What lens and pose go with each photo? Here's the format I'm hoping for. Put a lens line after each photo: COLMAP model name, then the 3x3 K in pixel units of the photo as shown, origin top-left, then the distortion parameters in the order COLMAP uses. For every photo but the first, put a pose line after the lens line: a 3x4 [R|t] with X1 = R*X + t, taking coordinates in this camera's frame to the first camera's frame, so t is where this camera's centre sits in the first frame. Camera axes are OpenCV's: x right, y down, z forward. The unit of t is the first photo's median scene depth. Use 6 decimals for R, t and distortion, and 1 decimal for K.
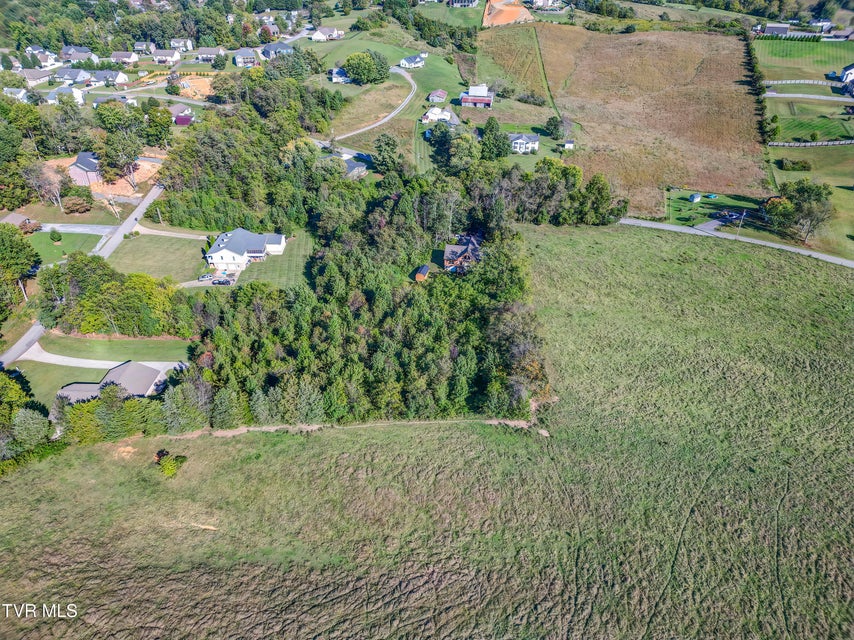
lens RADIAL K [[598.0, 0, 427.4], [0, 598.0, 317.3], [0, 0, 1]] dist [0.064470, -0.058963]
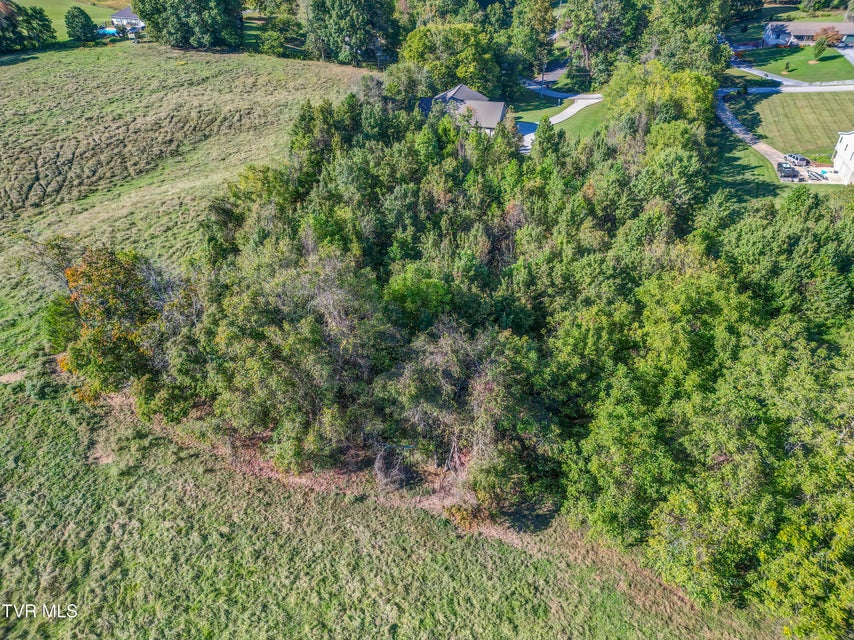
lens RADIAL K [[598.0, 0, 427.4], [0, 598.0, 317.3], [0, 0, 1]] dist [0.064470, -0.058963]
pose [[-0.244130, 0.568706, -0.785477, 0.257078], [-0.513772, 0.611113, 0.602146, -0.138971], [0.822459, 0.550557, 0.142994, 0.688171]]
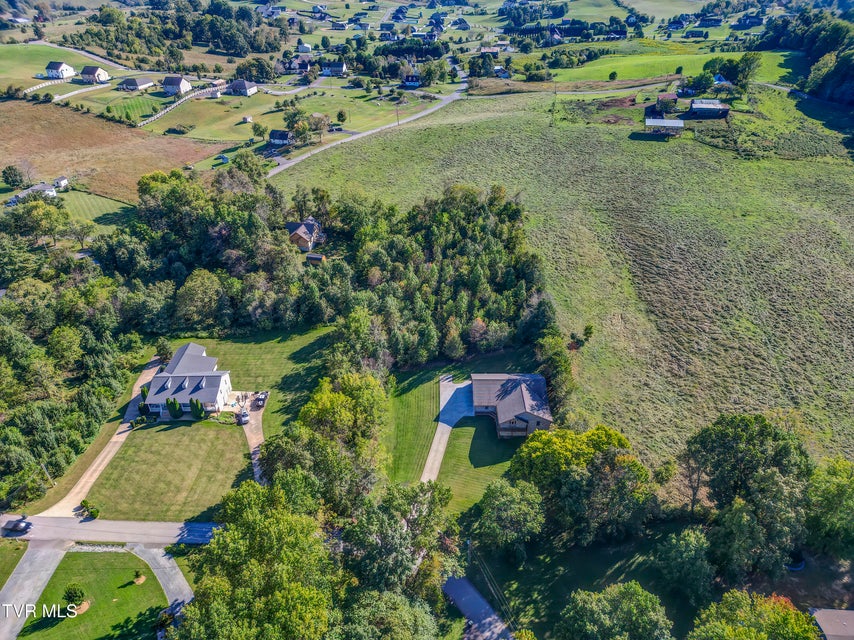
lens RADIAL K [[598.0, 0, 427.4], [0, 598.0, 317.3], [0, 0, 1]] dist [0.064470, -0.058963]
pose [[-0.023067, -0.536650, 0.843490, -0.908061], [0.556489, 0.694028, 0.456777, -0.353330], [-0.830535, 0.479929, 0.282631, 0.527383]]
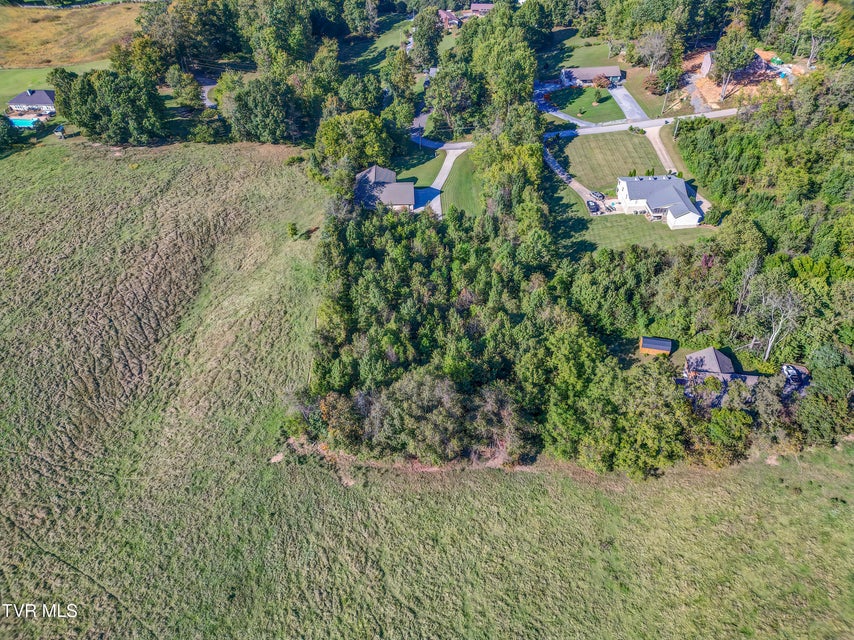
lens RADIAL K [[598.0, 0, 427.4], [0, 598.0, 317.3], [0, 0, 1]] dist [0.064470, -0.058963]
pose [[0.067765, 0.668993, -0.740173, 0.418111], [-0.528292, 0.653399, 0.542197, -0.300768], [0.846354, 0.354286, 0.397701, 0.461237]]
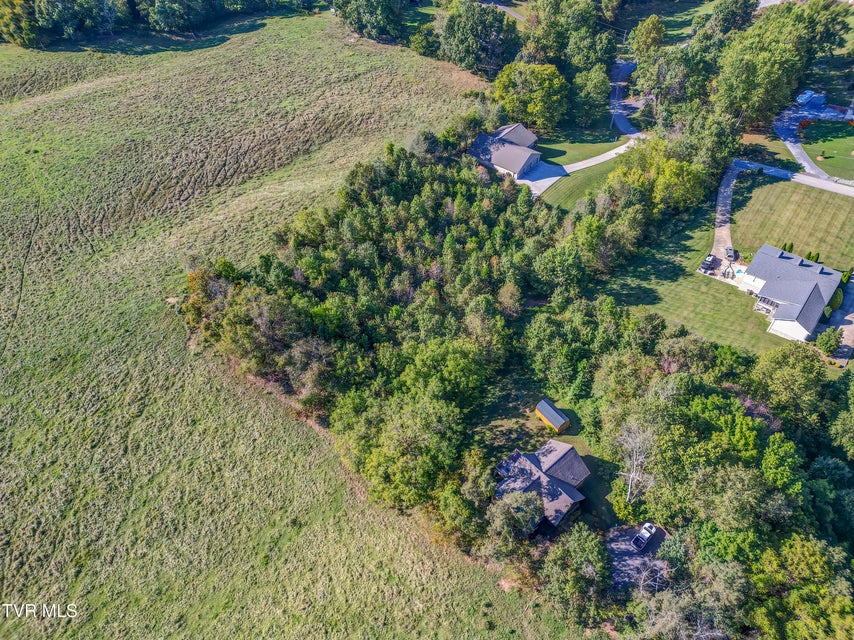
lens RADIAL K [[598.0, 0, 427.4], [0, 598.0, 317.3], [0, 0, 1]] dist [0.064470, -0.058963]
pose [[-0.617244, 0.580795, -0.530742, 0.290864], [-0.409400, 0.338960, 0.847052, -0.500275], [0.671864, 0.740124, 0.028556, 0.765157]]
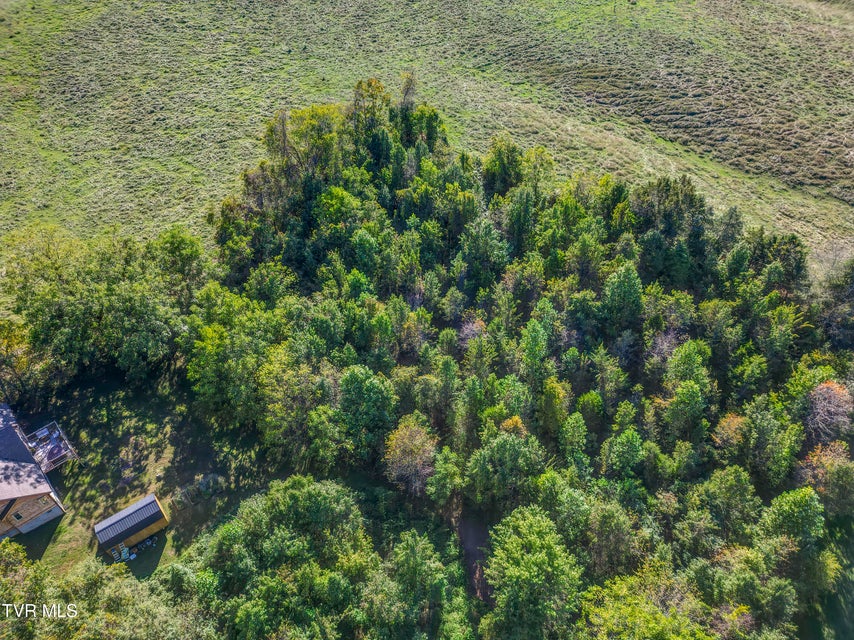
lens RADIAL K [[598.0, 0, 427.4], [0, 598.0, 317.3], [0, 0, 1]] dist [0.064470, -0.058963]
pose [[-0.801053, -0.403456, 0.442195, -0.210608], [0.346346, 0.290117, 0.892119, -0.305885], [-0.488219, 0.867788, -0.092663, 0.788946]]
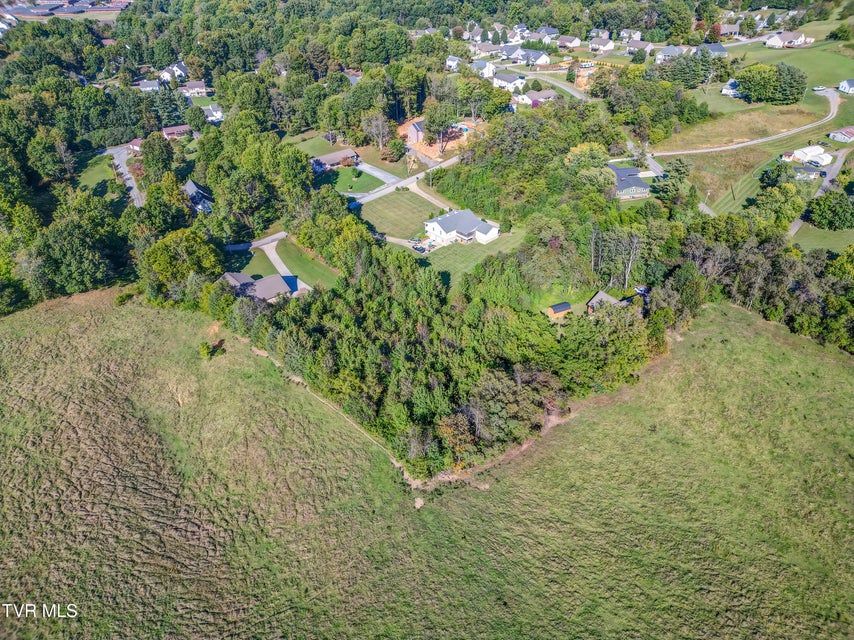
lens RADIAL K [[590.4, 0, 427.1], [0, 590.4, 326.3], [0, 0, 1]] dist [0.068847, -0.066700]
pose [[0.676830, 0.407592, -0.613000, 0.376157], [-0.388781, 0.905036, 0.172507, -0.117426], [0.625100, 0.121565, 0.771020, 0.182205]]
